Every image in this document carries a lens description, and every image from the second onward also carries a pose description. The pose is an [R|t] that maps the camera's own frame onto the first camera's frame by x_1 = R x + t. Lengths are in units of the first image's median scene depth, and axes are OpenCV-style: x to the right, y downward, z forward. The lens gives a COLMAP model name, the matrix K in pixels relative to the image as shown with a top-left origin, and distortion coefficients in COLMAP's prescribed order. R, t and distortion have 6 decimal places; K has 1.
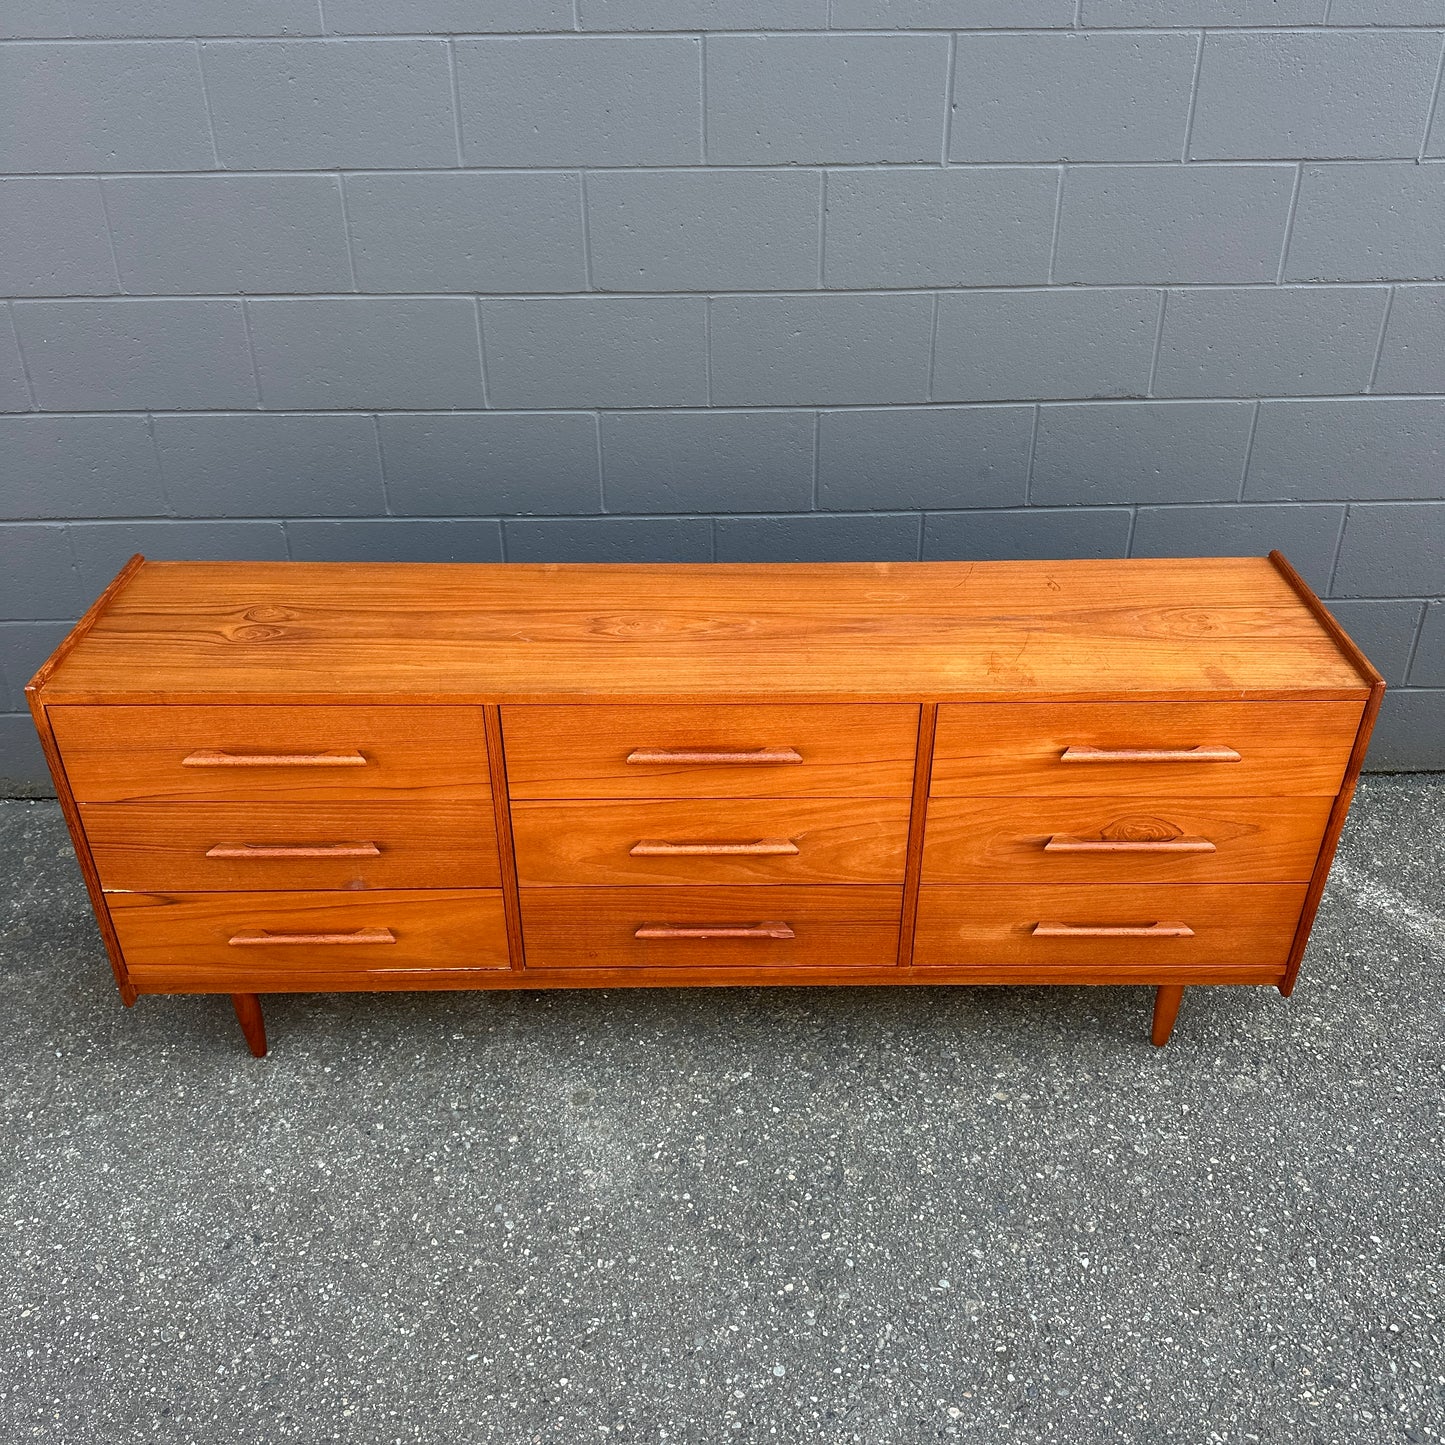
lens RADIAL K [[1348.1, 0, 734.4], [0, 1348.1, 726.6], [0, 0, 1]] dist [0.175220, -0.380998]
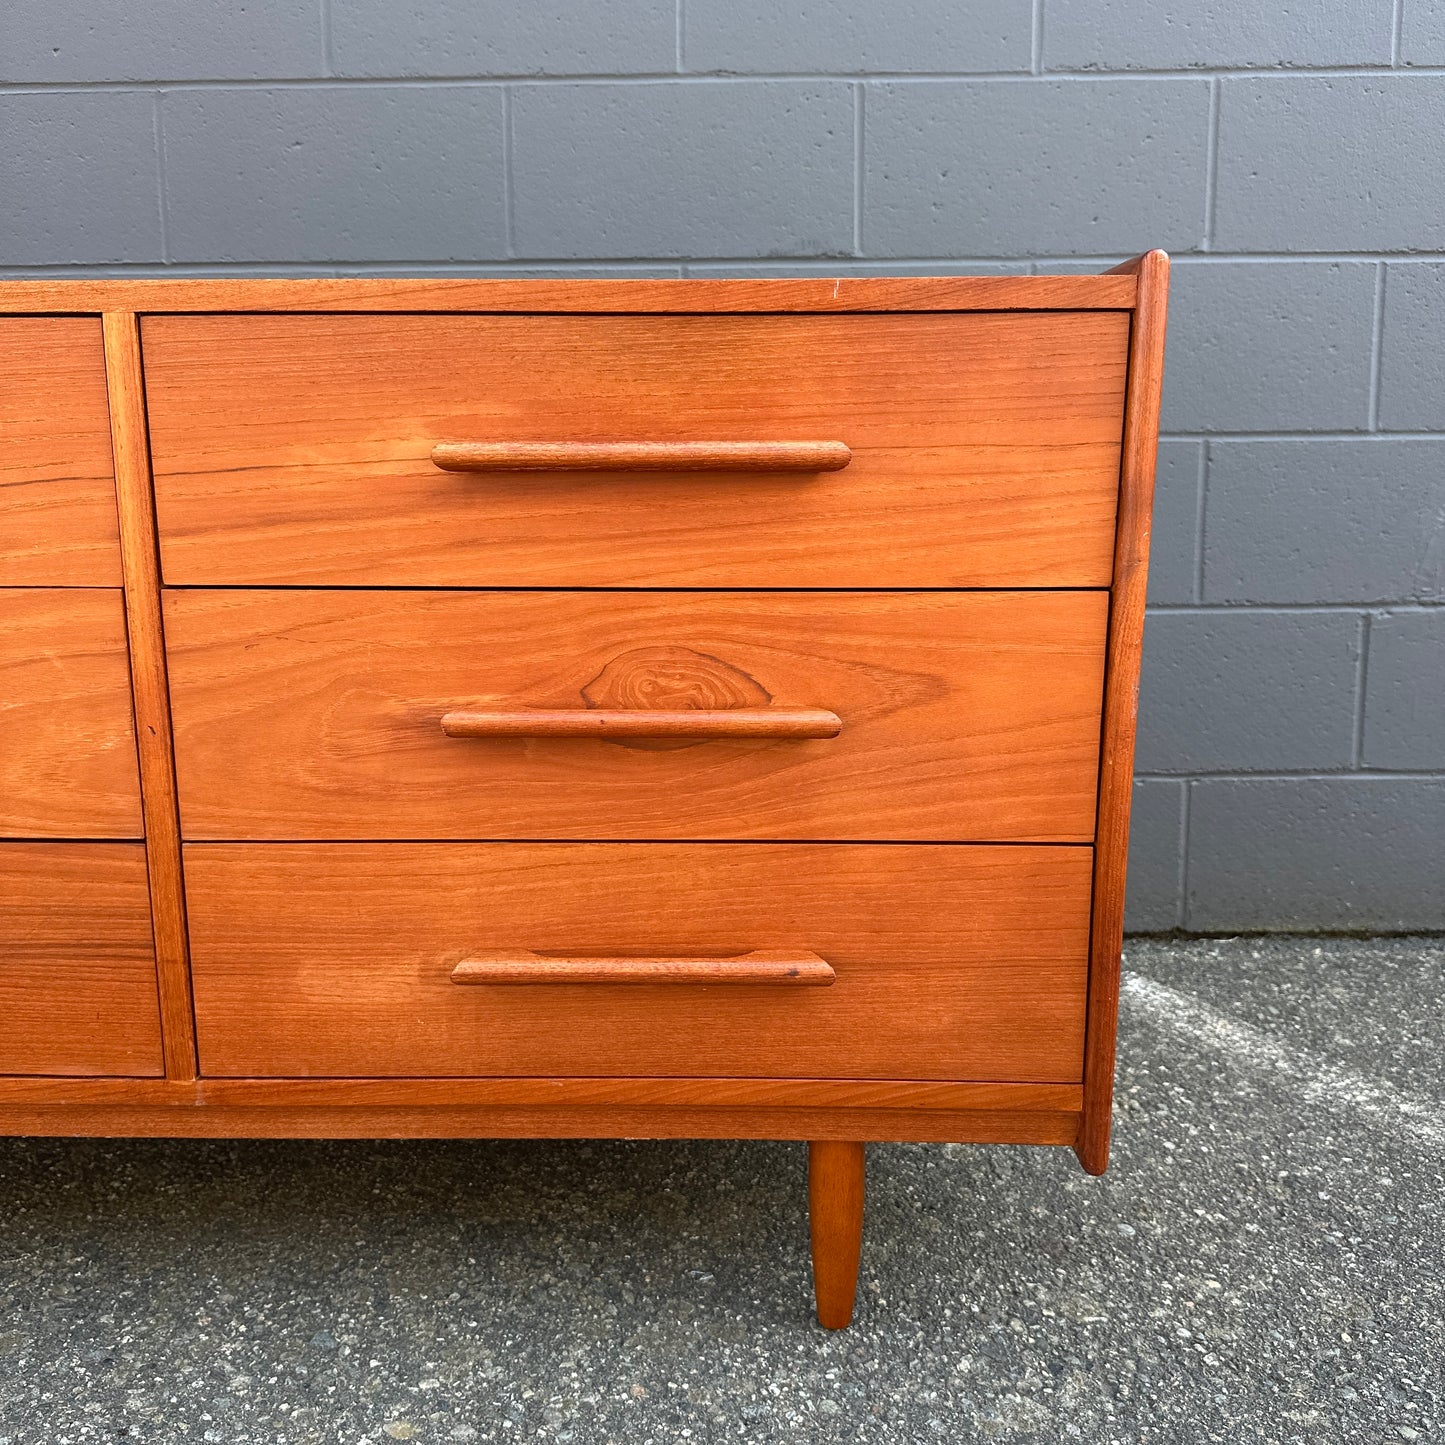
lens RADIAL K [[1353.7, 0, 713.9], [0, 1353.7, 734.9], [0, 0, 1]] dist [0.164125, -0.356664]
pose [[0.999340, 0.003659, -0.036144, 0.310970], [-0.016170, 0.935733, -0.352339, 0.228970], [0.032532, 0.352691, 0.935174, 0.577881]]
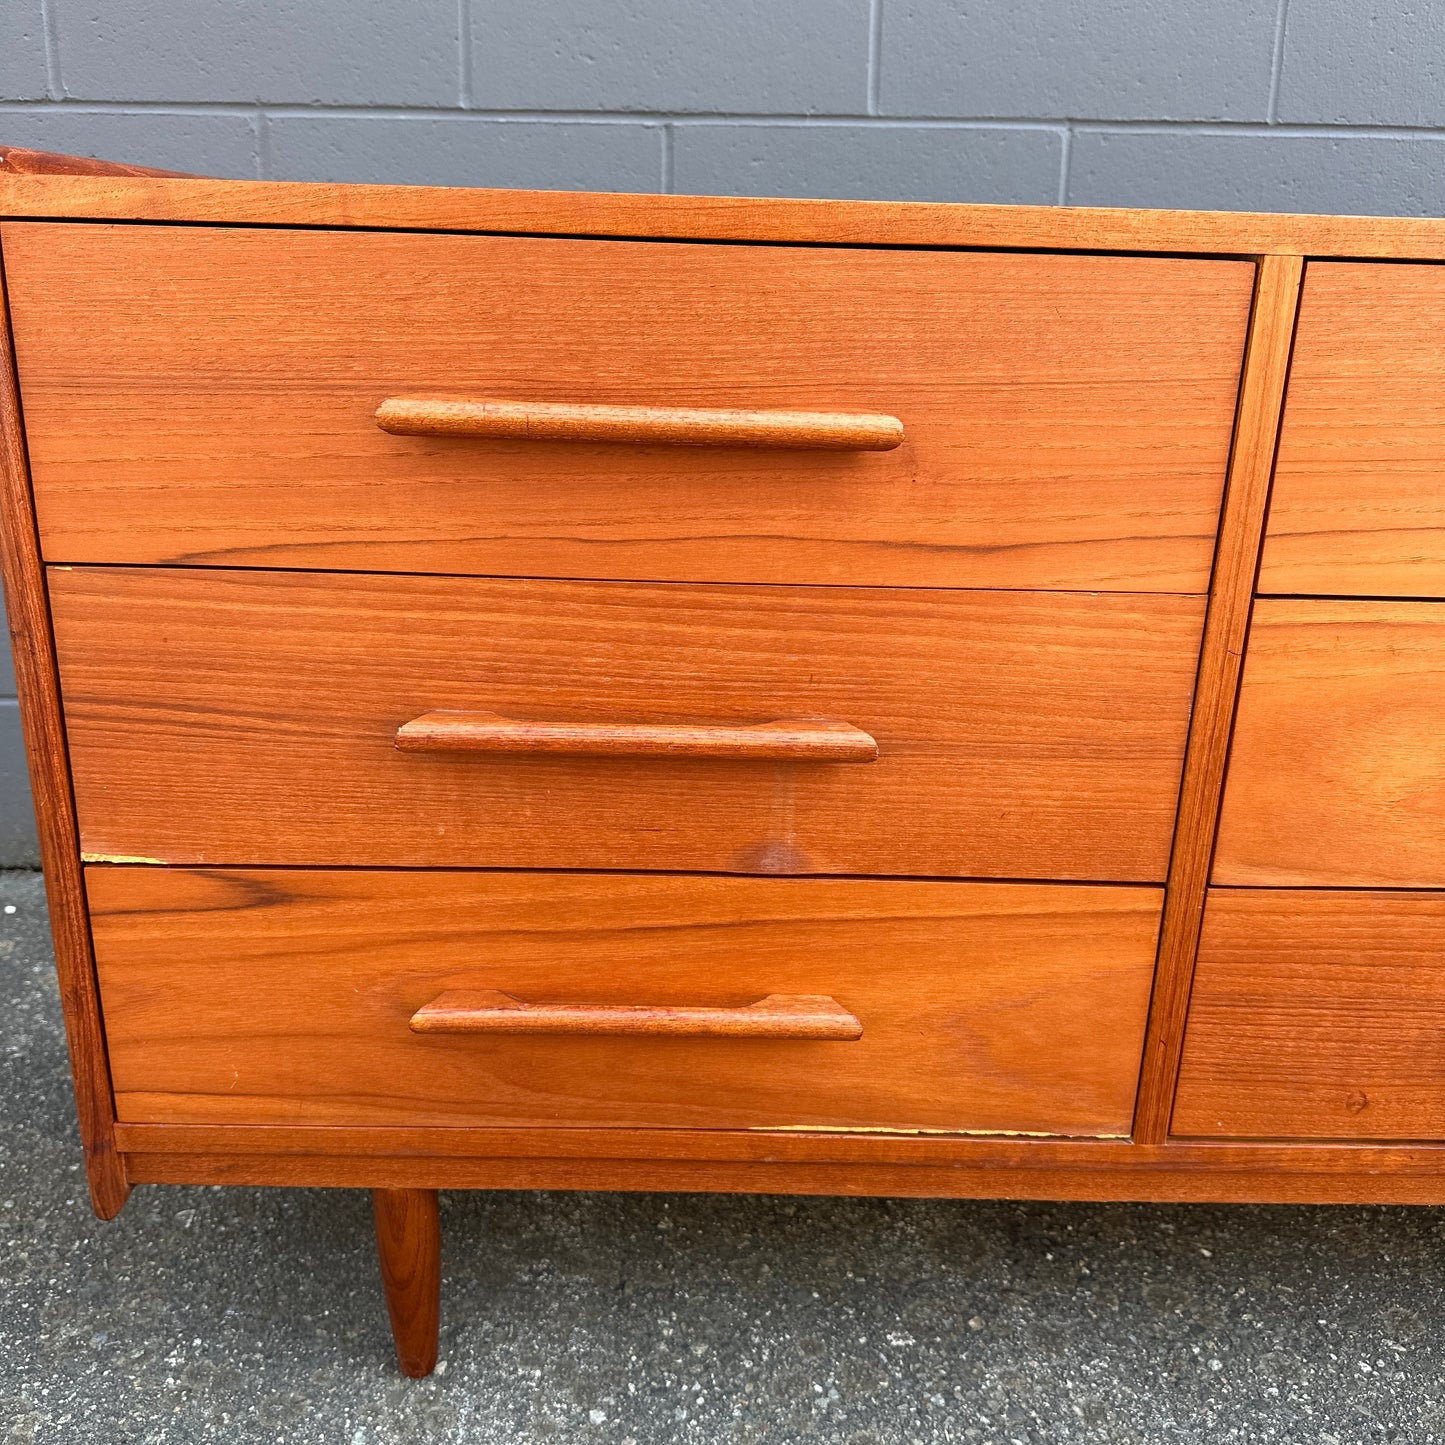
lens RADIAL K [[1370.4, 0, 714.3], [0, 1370.4, 720.5], [0, 0, 1]] dist [0.079954, -0.147927]
pose [[0.999765, 0.021582, 0.002256, -0.284737], [-0.020443, 0.971637, -0.235593, 0.160838], [-0.007277, 0.235492, 0.971849, 0.614310]]
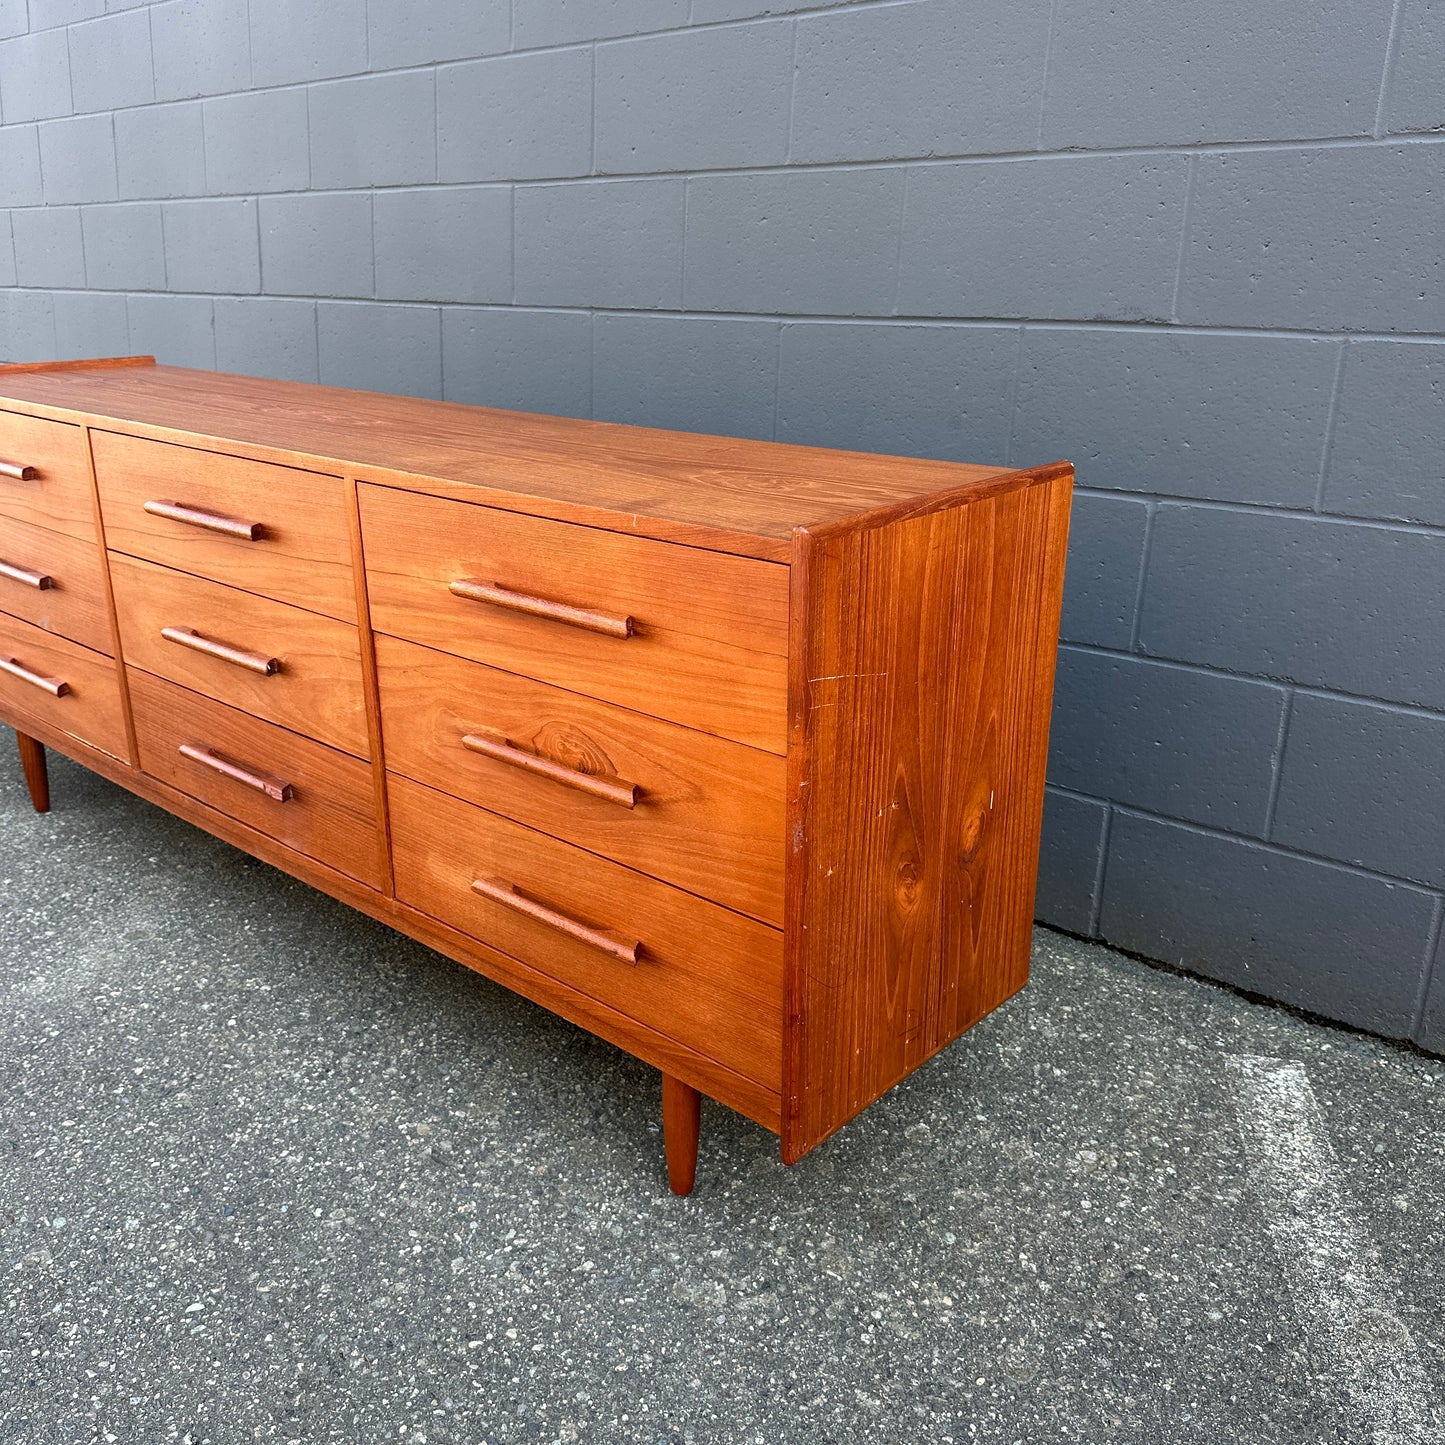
lens RADIAL K [[1356.9, 0, 706.0], [0, 1356.9, 719.8], [0, 0, 1]] dist [0.167006, -0.381010]
pose [[0.729451, 0.222441, -0.646855, 0.729419], [-0.364732, 0.926486, -0.092704, 0.094572], [0.578681, 0.303552, 0.756957, 0.512391]]
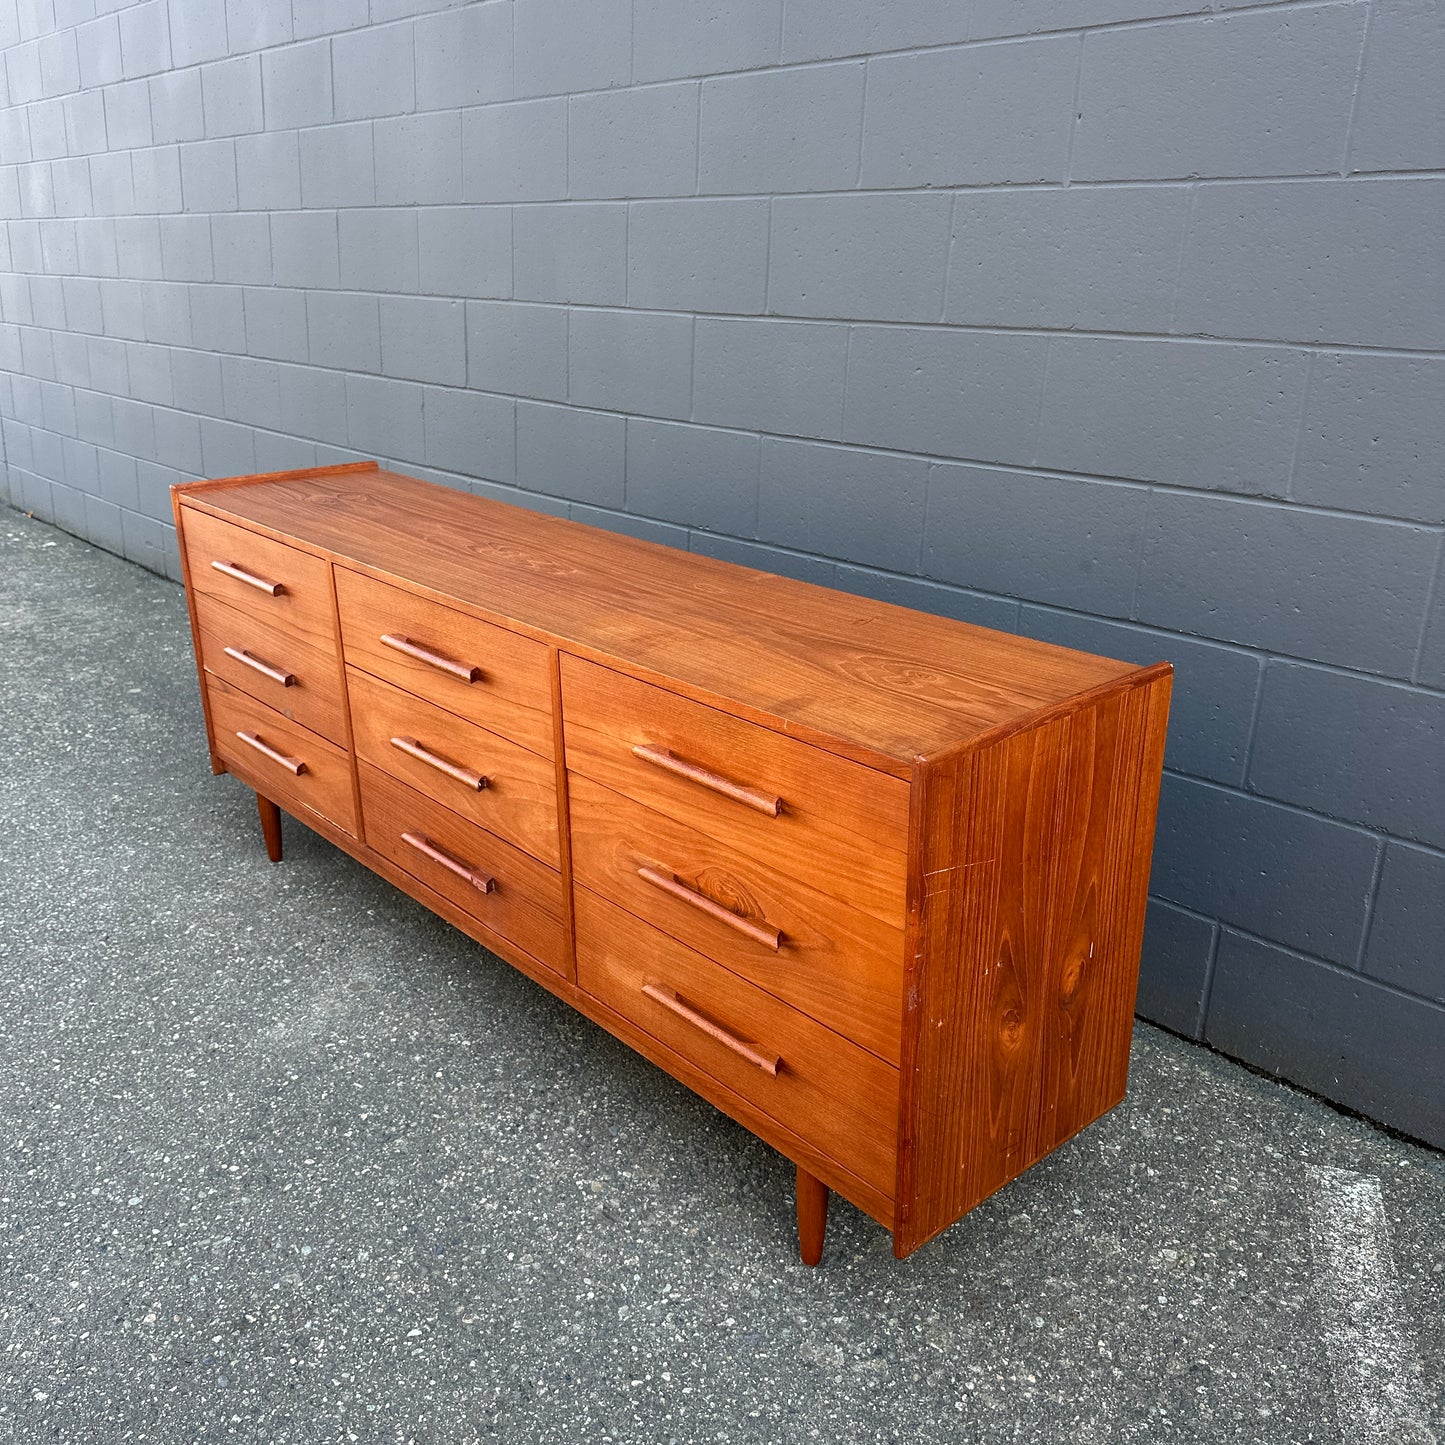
lens RADIAL K [[1353.7, 0, 713.9], [0, 1353.7, 734.9], [0, 0, 1]] dist [0.164125, -0.356664]
pose [[0.645595, 0.263420, -0.716810, 0.789415], [-0.401184, 0.915661, -0.024830, 0.014226], [0.649814, 0.303603, 0.696826, 0.403389]]
